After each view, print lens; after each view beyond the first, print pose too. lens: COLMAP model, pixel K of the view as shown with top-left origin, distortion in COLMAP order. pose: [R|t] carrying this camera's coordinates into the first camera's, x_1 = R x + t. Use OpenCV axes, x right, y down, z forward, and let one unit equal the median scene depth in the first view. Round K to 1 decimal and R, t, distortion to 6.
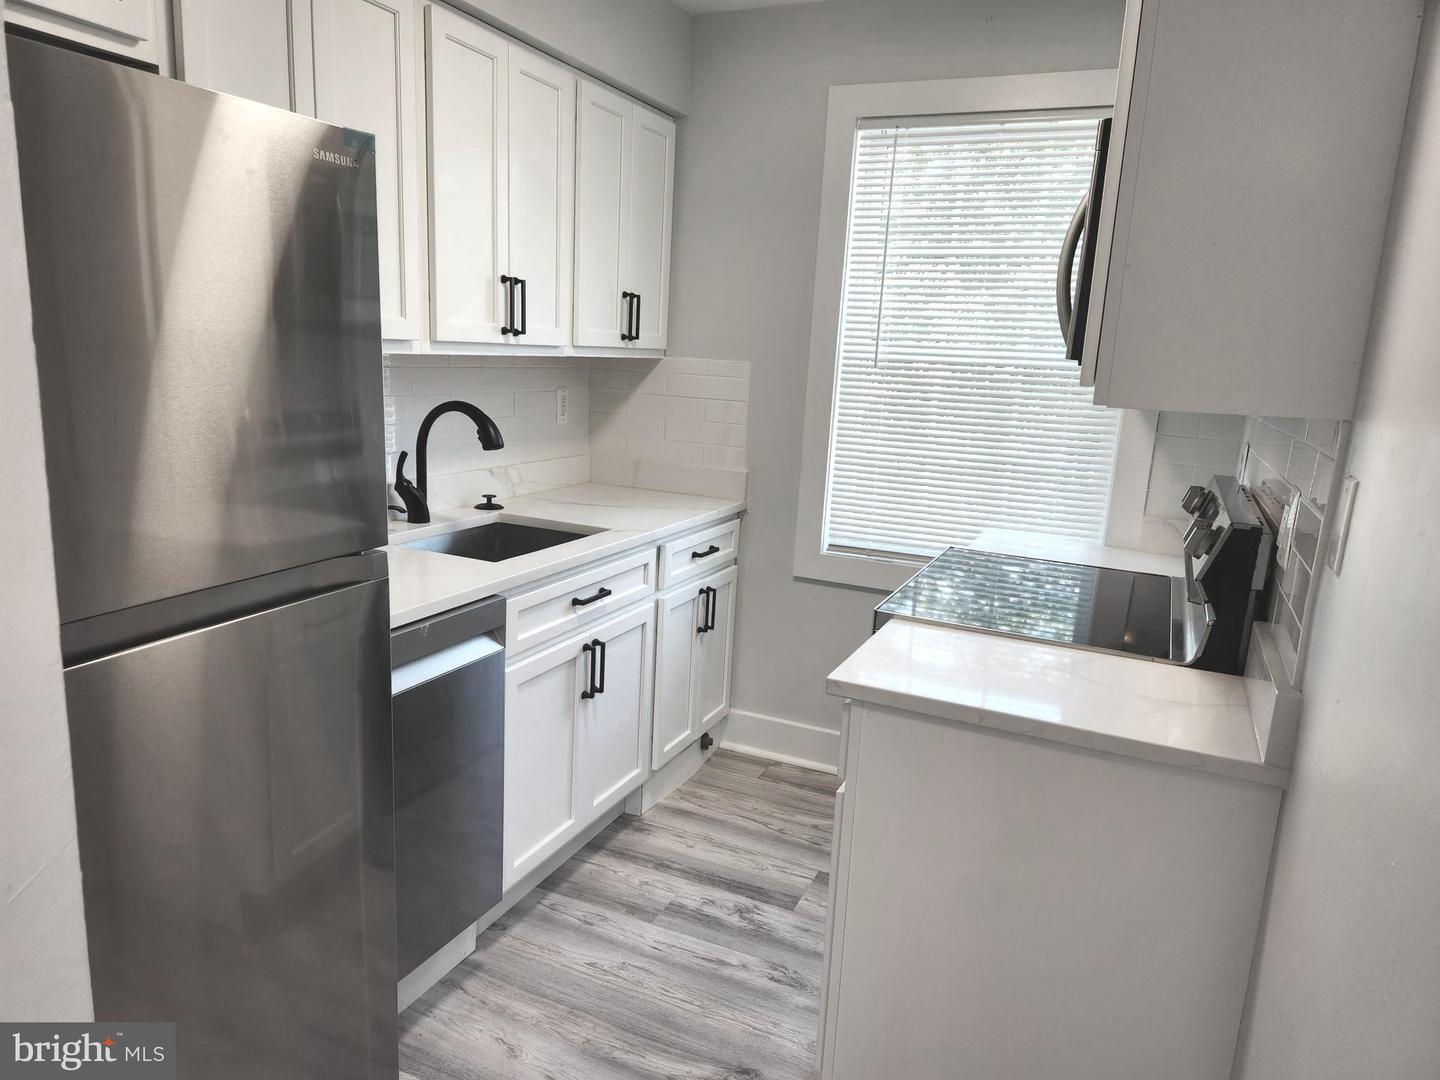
lens RADIAL K [[952.9, 0, 706.9], [0, 952.9, 531.9], [0, 0, 1]] dist [0.076386, -0.069249]
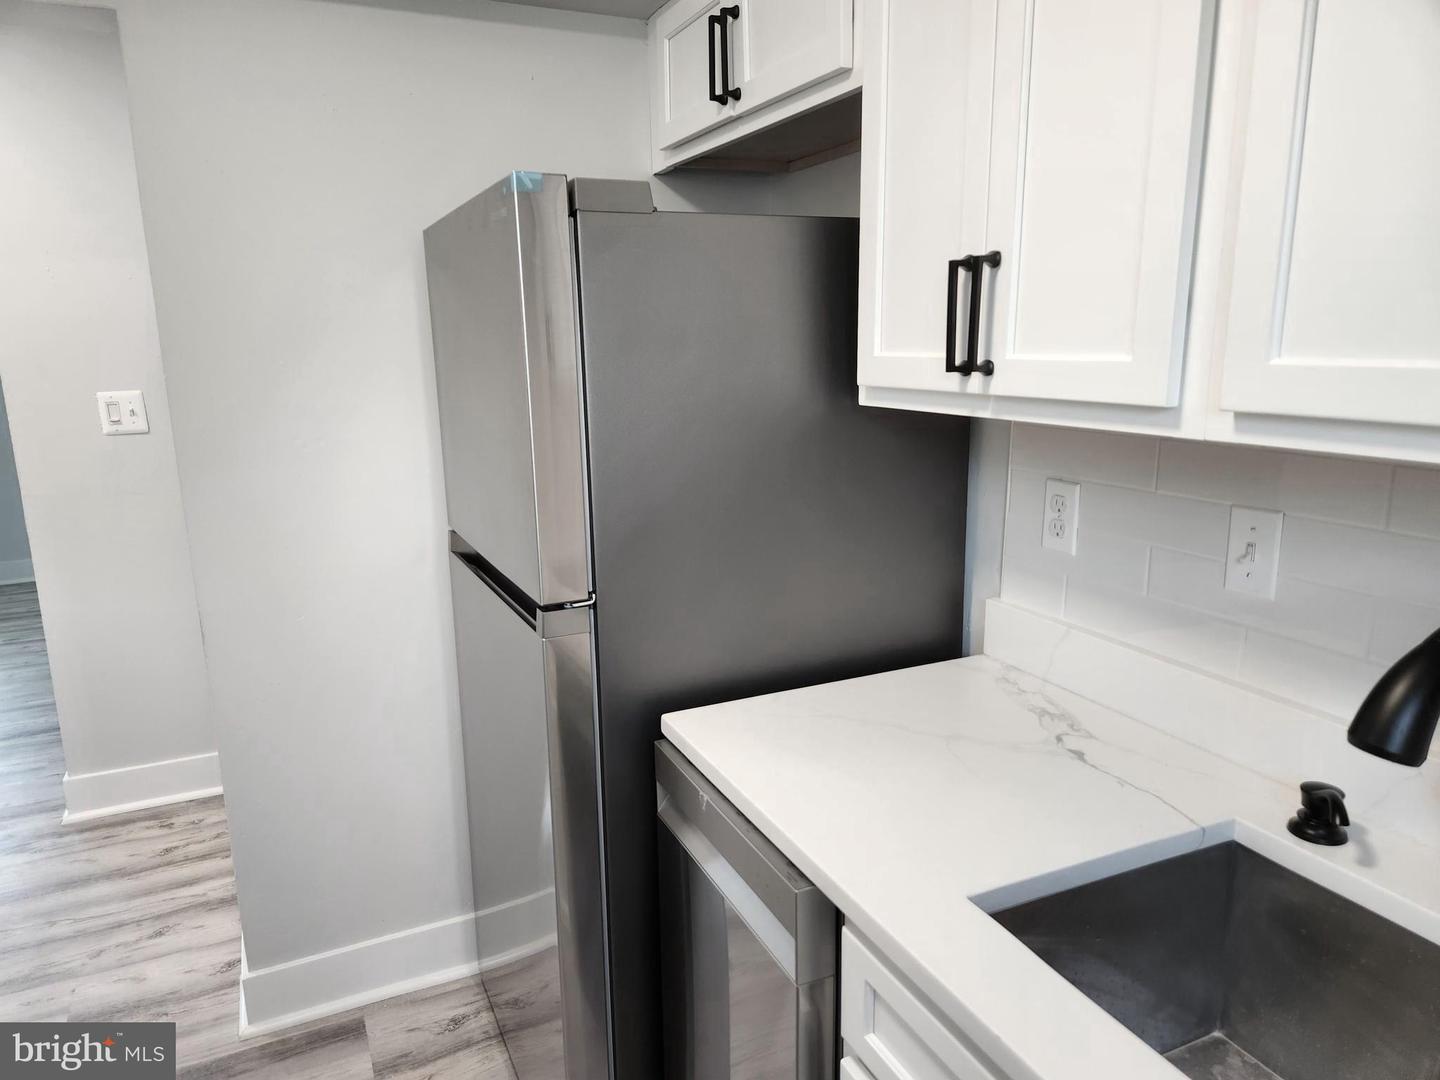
lens RADIAL K [[952.9, 0, 713.7], [0, 952.9, 537.8], [0, 0, 1]] dist [0.076386, -0.069249]
pose [[-0.643924, 0.127188, -0.754443, 0.142439], [-0.158921, 0.942343, 0.294505, -0.198245], [0.748402, 0.309536, -0.586585, 0.926220]]
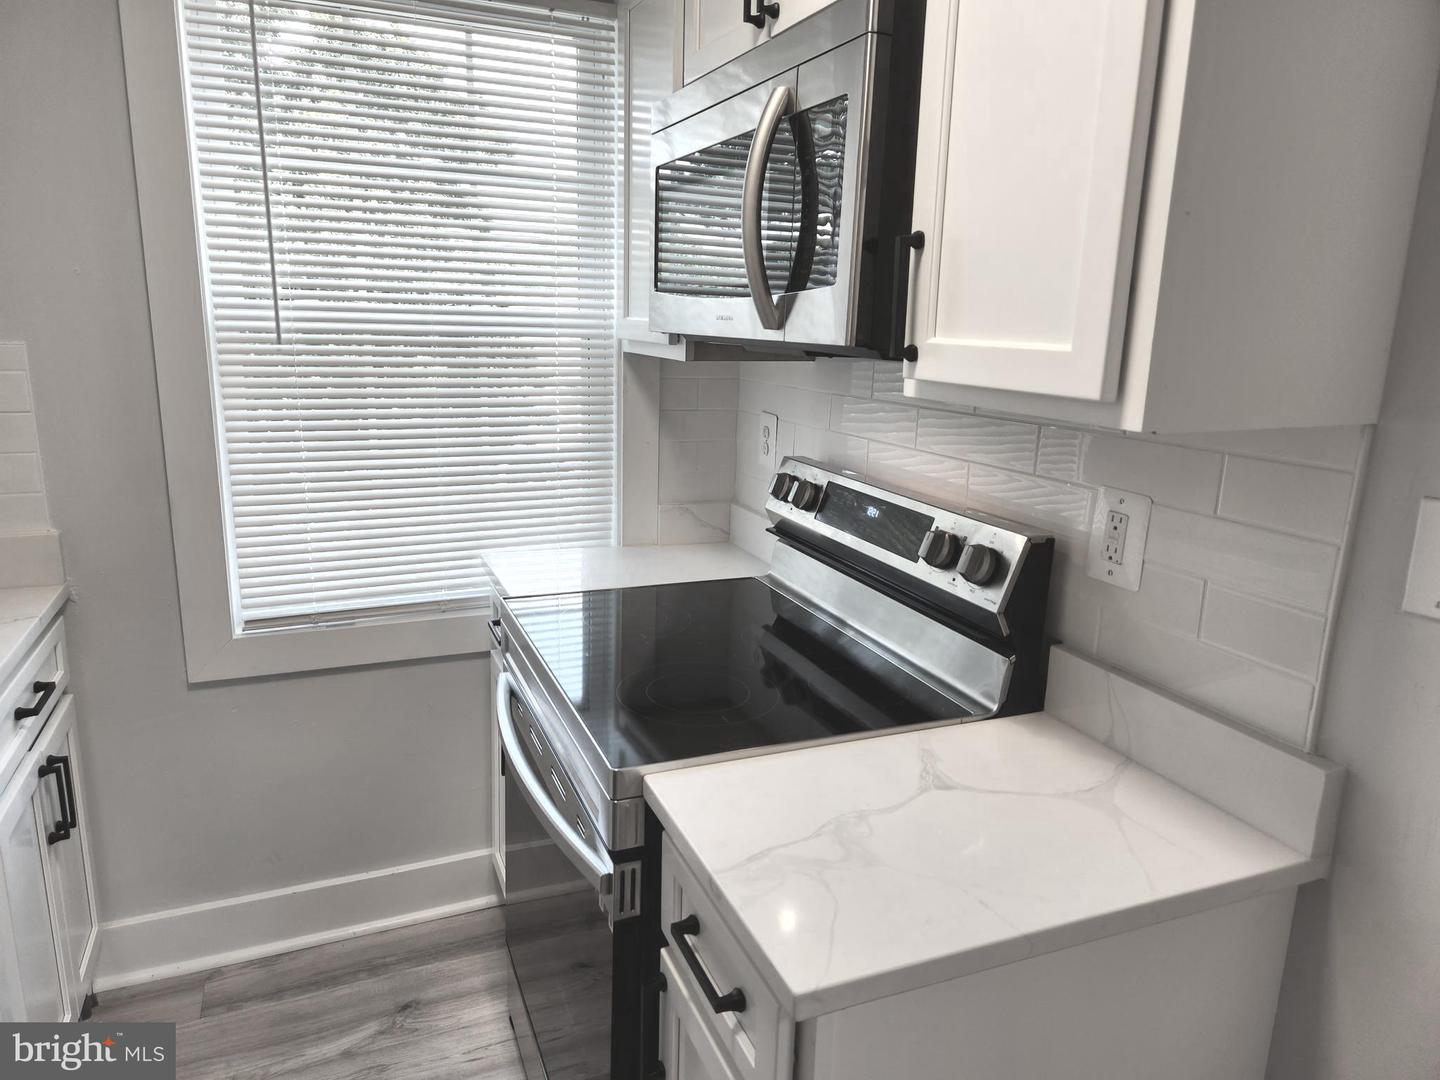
lens RADIAL K [[952.9, 0, 708.4], [0, 952.9, 529.7], [0, 0, 1]] dist [0.076386, -0.069249]
pose [[0.675626, -0.193675, 0.711351, -0.133831], [0.150538, 0.980790, 0.124055, -0.096620], [-0.721712, 0.023271, 0.691803, 0.387855]]
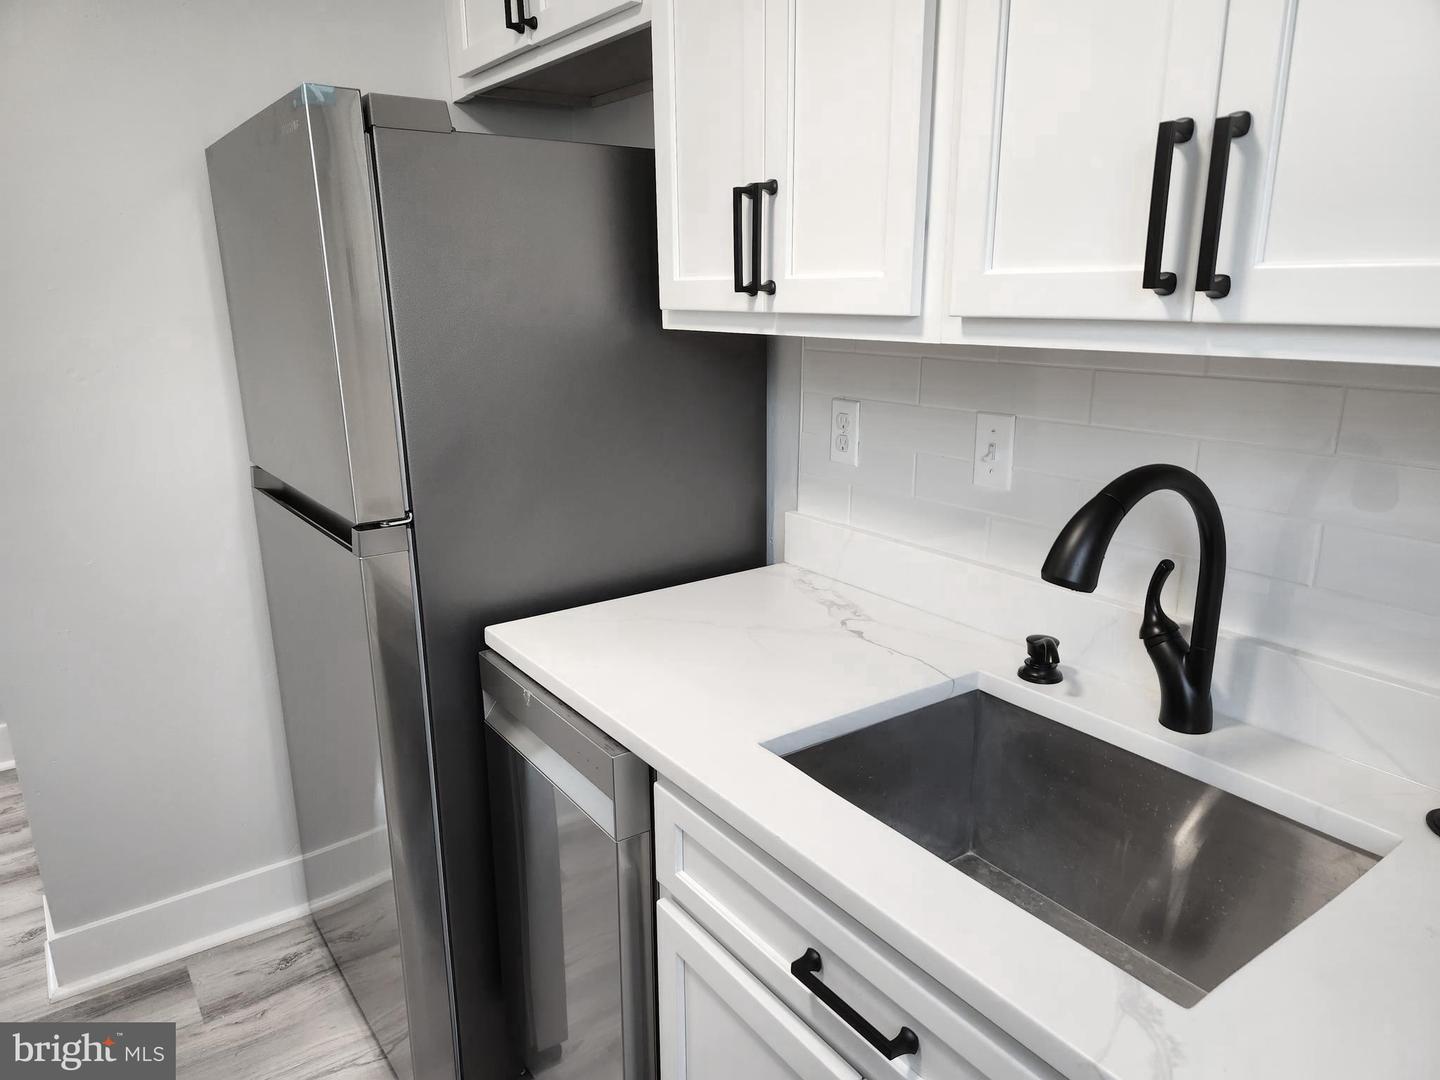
lens RADIAL K [[952.9, 0, 726.3], [0, 952.9, 545.7], [0, 0, 1]] dist [0.076386, -0.069249]
pose [[-0.485794, 0.186230, -0.854004, 0.173061], [-0.182909, 0.933748, 0.307666, -0.185209], [0.854721, 0.305667, -0.419546, 0.964444]]
